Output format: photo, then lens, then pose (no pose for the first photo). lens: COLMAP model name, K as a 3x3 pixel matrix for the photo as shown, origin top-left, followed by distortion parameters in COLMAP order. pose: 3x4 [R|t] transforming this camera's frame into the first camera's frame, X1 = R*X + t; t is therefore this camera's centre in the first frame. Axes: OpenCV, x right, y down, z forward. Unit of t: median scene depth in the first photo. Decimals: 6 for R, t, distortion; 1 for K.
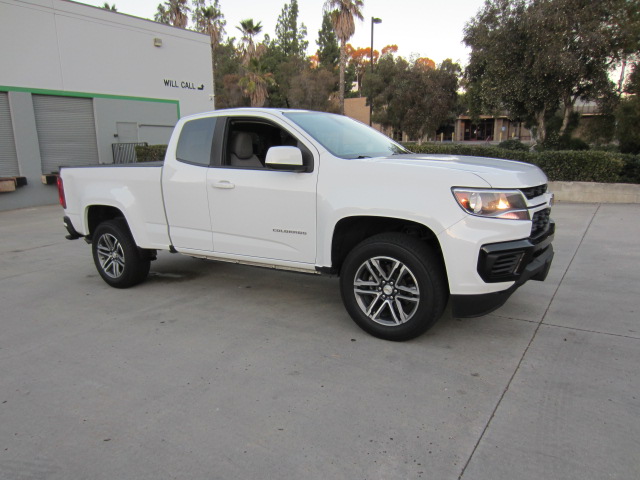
lens RADIAL K [[451.8, 0, 320.5], [0, 451.8, 252.6], [0, 0, 1]] dist [-0.047492, 0.020547]
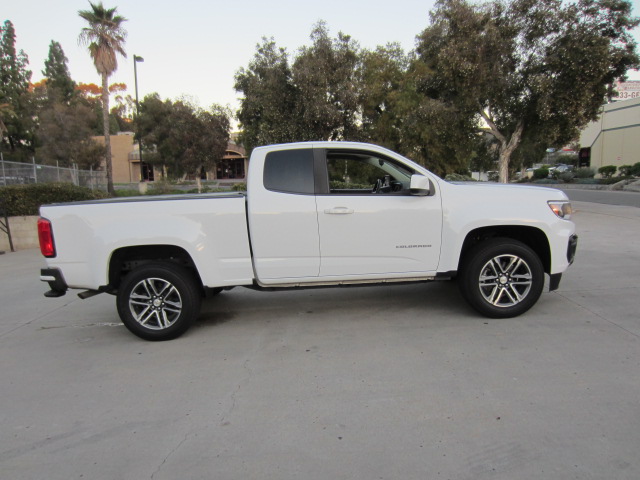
lens RADIAL K [[451.8, 0, 320.5], [0, 451.8, 252.6], [0, 0, 1]] dist [-0.047492, 0.020547]
pose [[0.845169, -0.093128, 0.526324, -0.126228], [0.137255, 0.989498, -0.045320, -0.001465], [-0.516576, 0.110544, 0.849075, 0.018422]]
